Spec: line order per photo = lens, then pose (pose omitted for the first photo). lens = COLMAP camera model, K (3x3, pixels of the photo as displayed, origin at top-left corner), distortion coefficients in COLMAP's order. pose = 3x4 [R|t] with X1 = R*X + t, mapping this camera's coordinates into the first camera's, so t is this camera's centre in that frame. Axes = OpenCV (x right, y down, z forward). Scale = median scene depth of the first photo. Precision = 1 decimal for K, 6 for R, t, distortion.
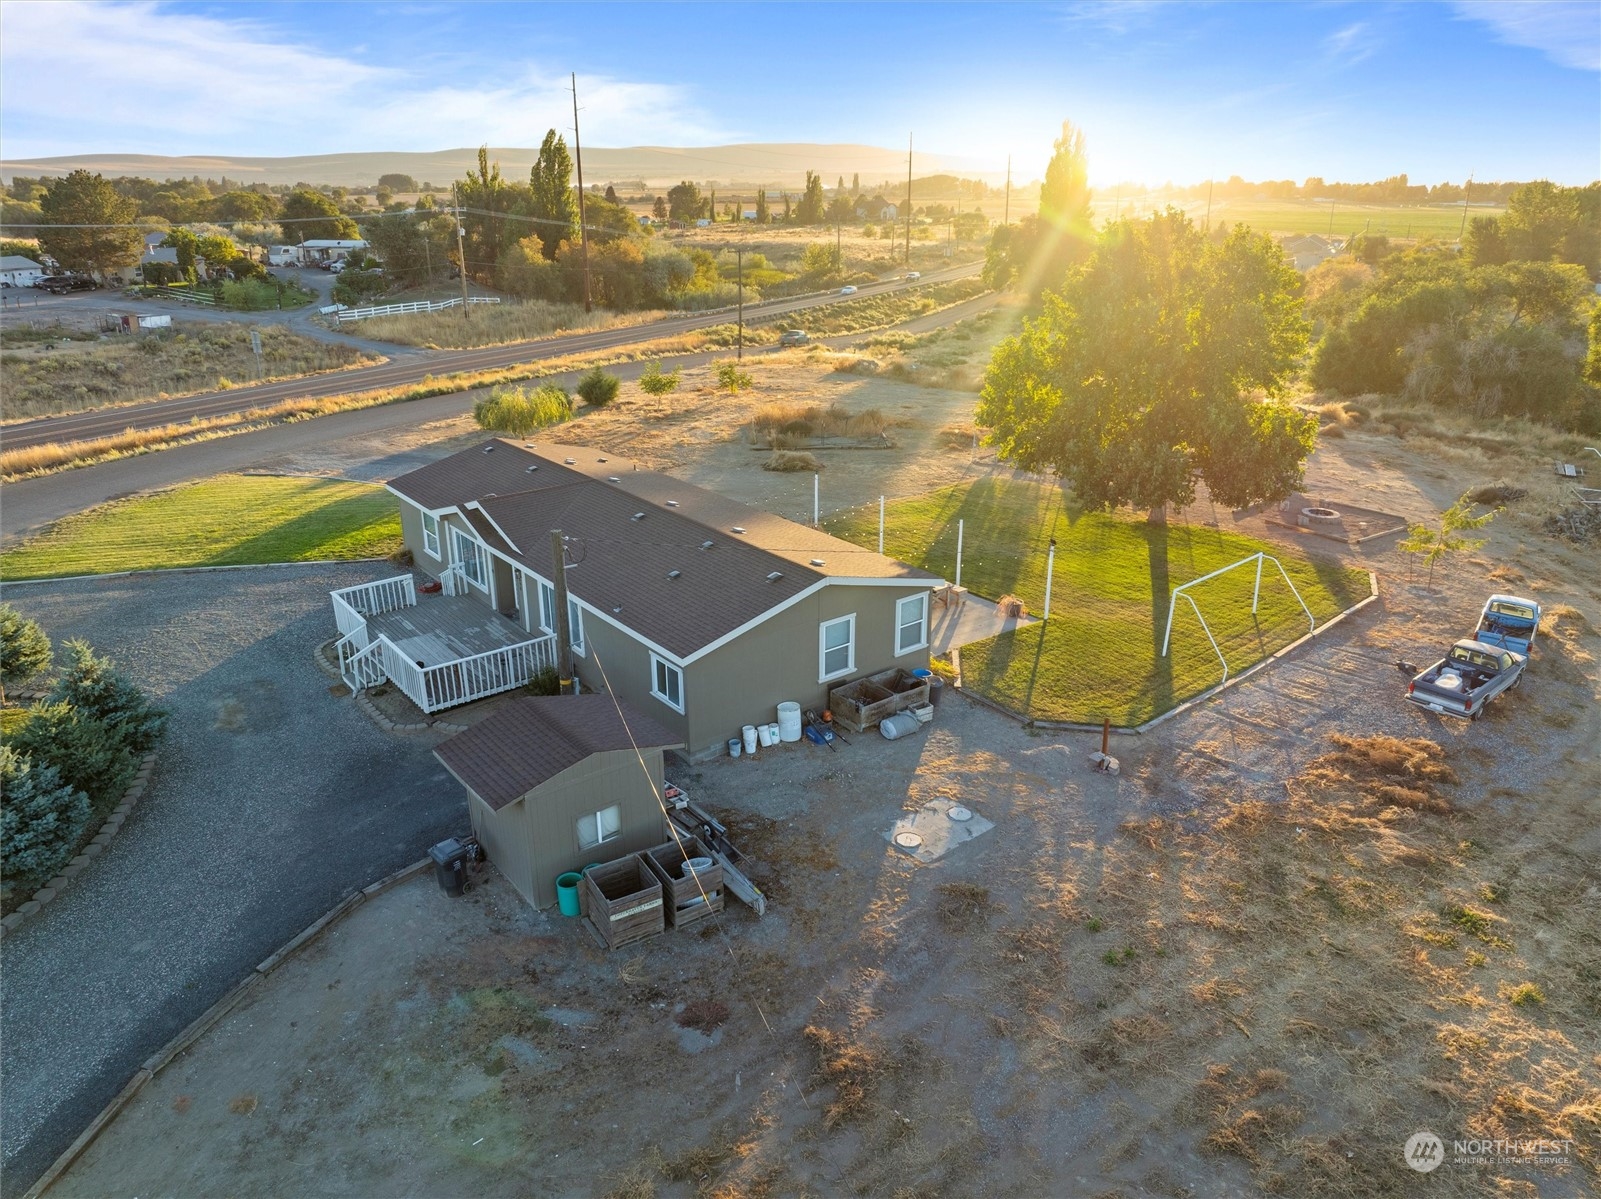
lens RADIAL K [[1125.8, 0, 804.4], [0, 1125.8, 586.8], [0, 0, 1]] dist [-0.046699, 0.007266]
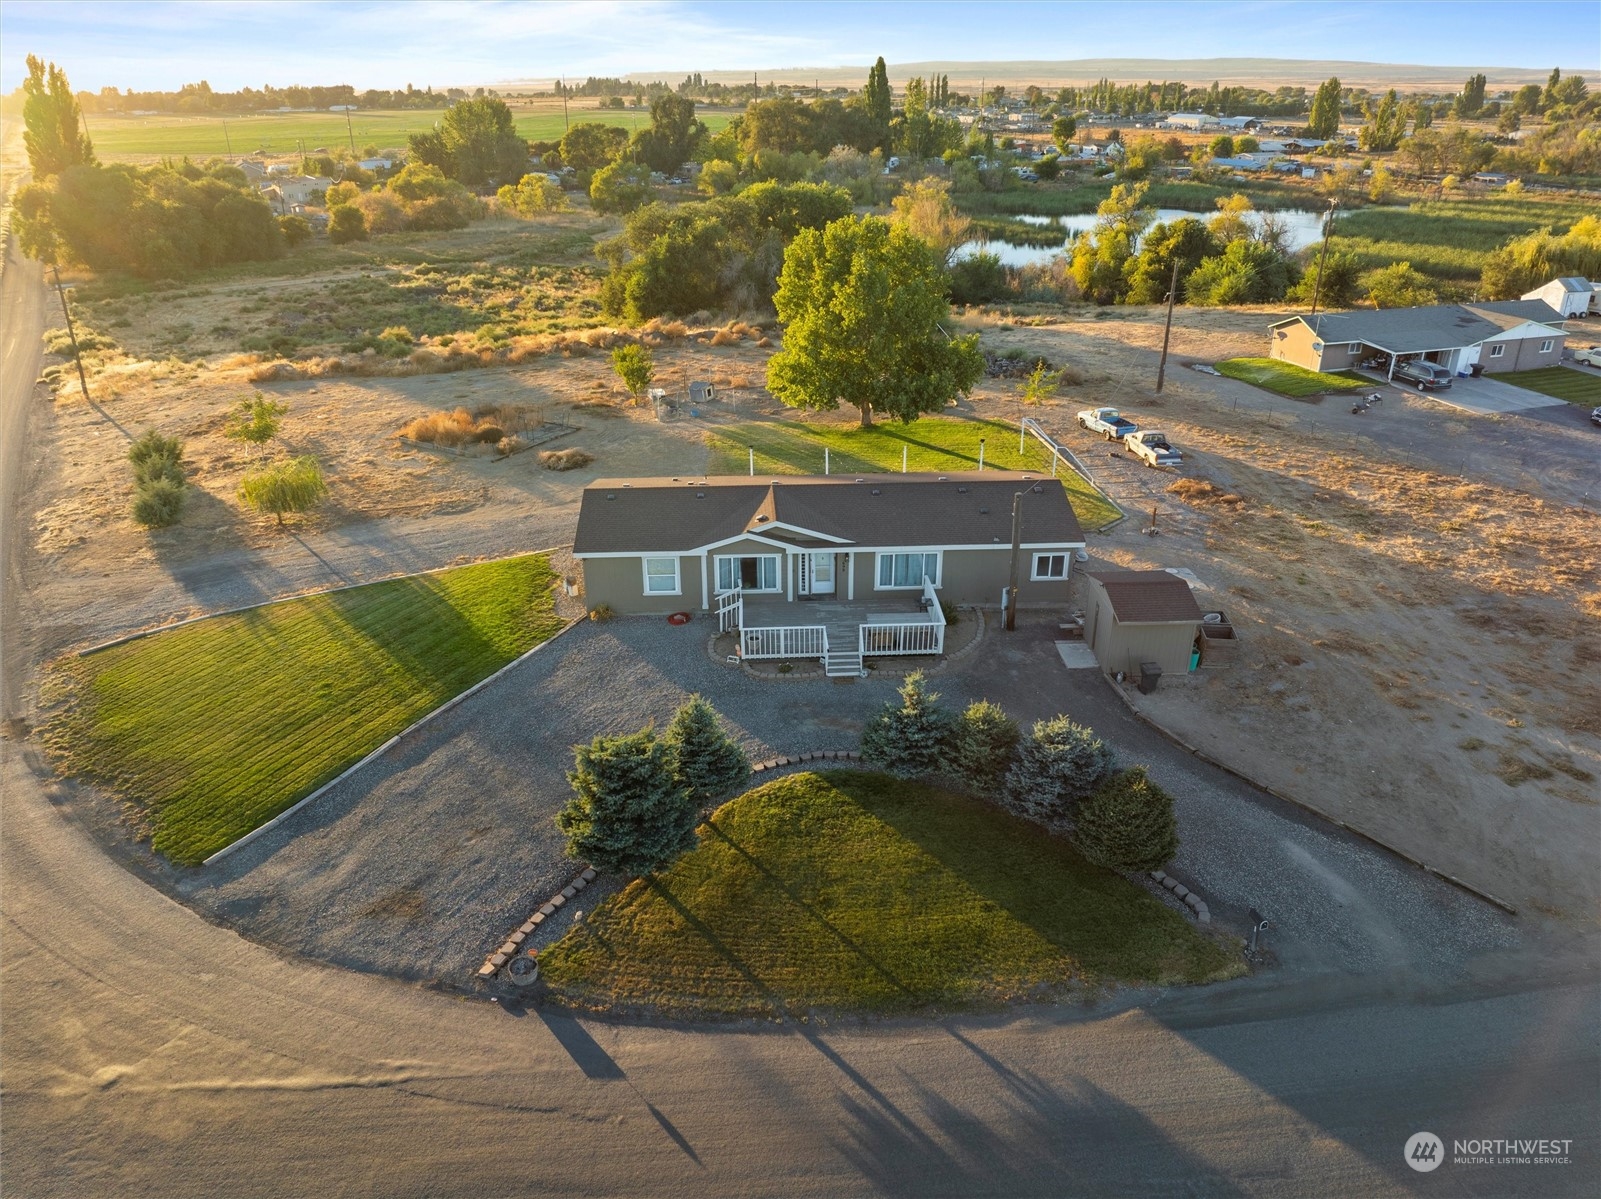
lens RADIAL K [[1125.8, 0, 802.0], [0, 1125.8, 595.7], [0, 0, 1]] dist [-0.046699, 0.007266]
pose [[0.584039, -0.347914, 0.733386, -1.391299], [0.285363, 0.933821, 0.215747, -0.296939], [-0.759912, 0.083277, 0.644669, 0.208450]]
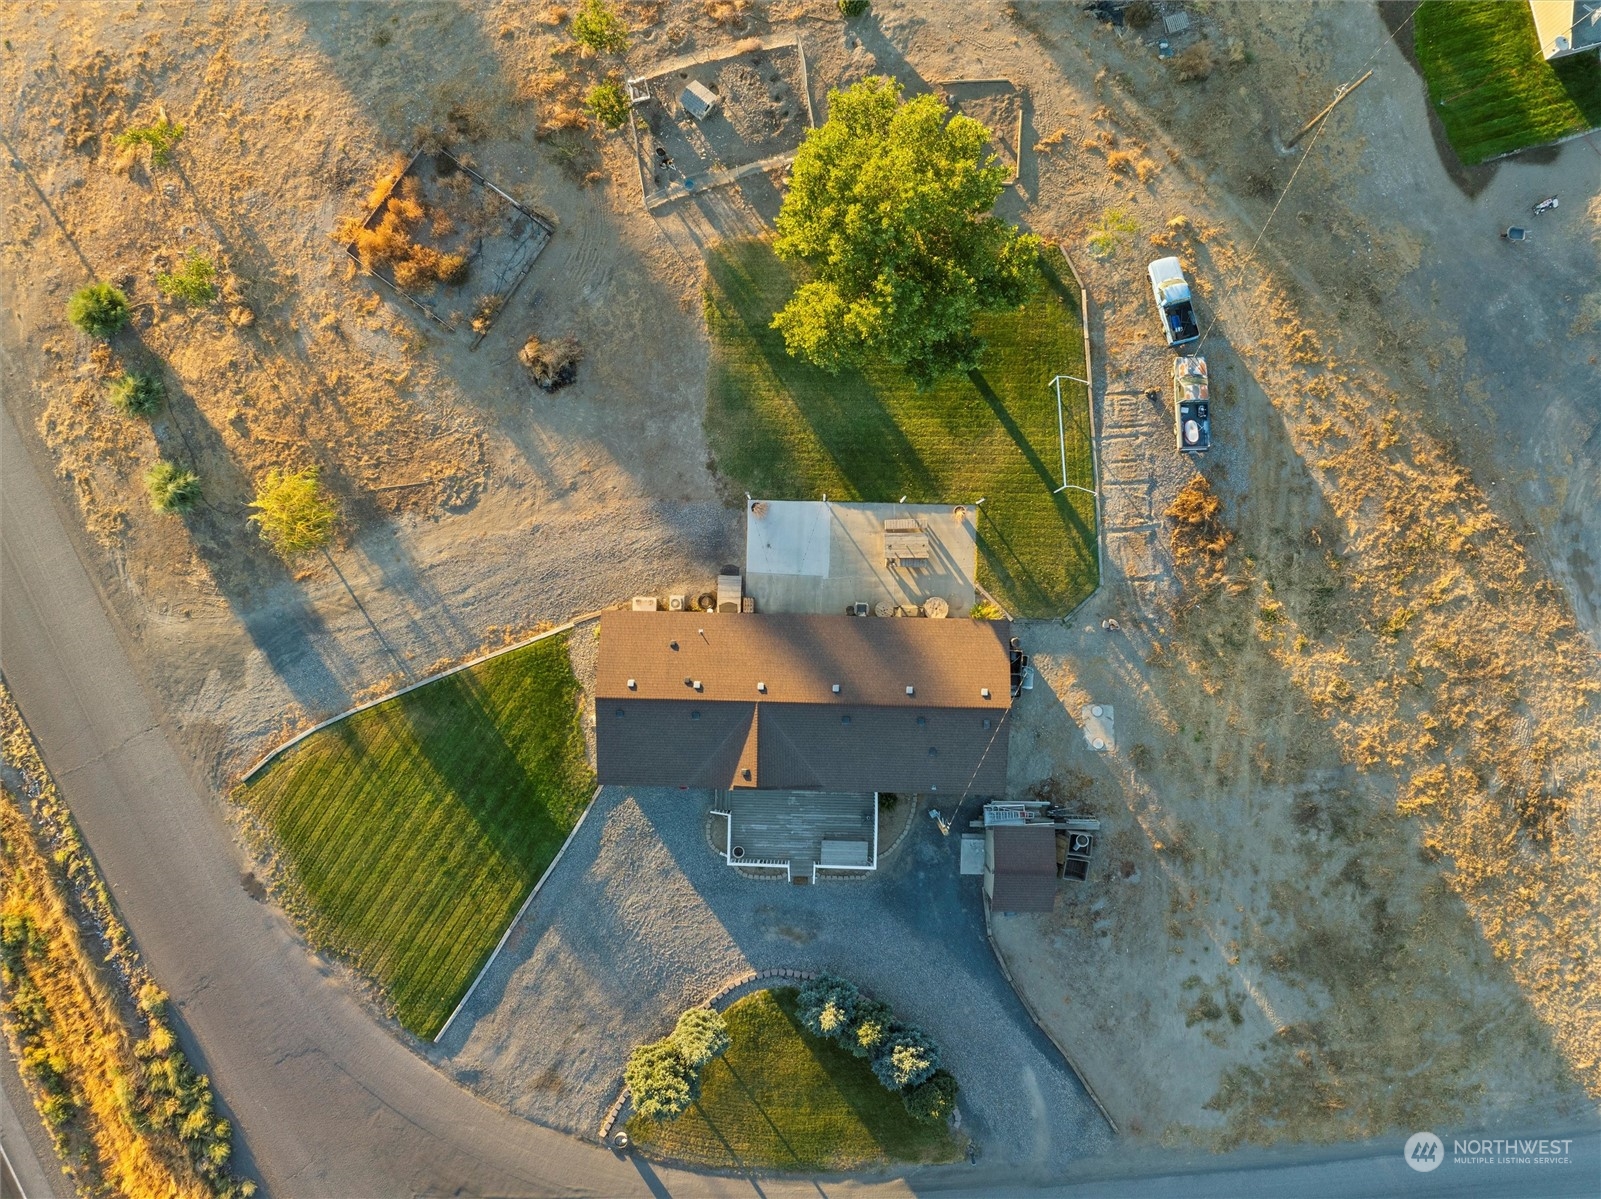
lens RADIAL K [[1125.8, 0, 801.5], [0, 1125.8, 601.0], [0, 0, 1]] dist [-0.046699, 0.007266]
pose [[0.640909, -0.767590, 0.006491, -0.074808], [0.271665, 0.234723, 0.933329, -1.793958], [-0.717937, -0.596415, 0.358963, 0.628506]]
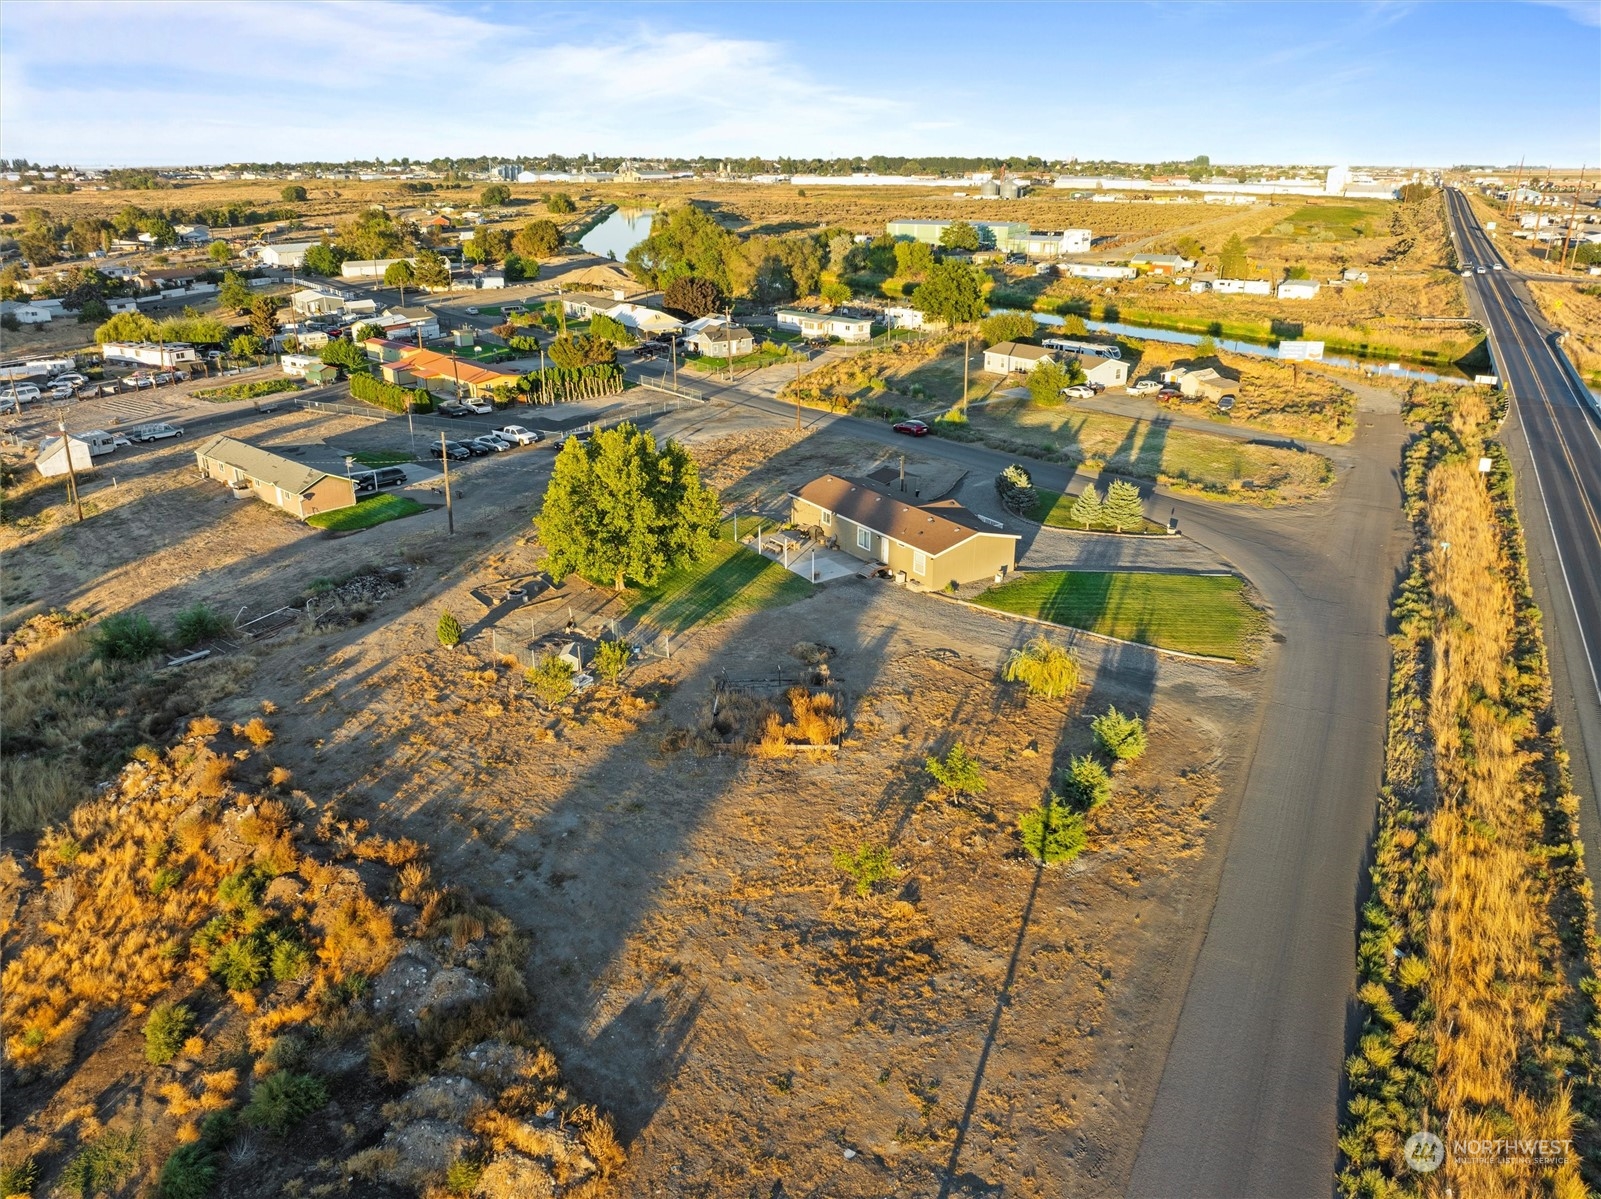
lens RADIAL K [[1125.8, 0, 803.4], [0, 1125.8, 606.4], [0, 0, 1]] dist [-0.046699, 0.007266]
pose [[-0.995091, -0.036167, 0.092117, -0.217268], [0.034506, 0.745607, 0.665492, -1.902502], [-0.092752, 0.665404, -0.740699, 3.613957]]
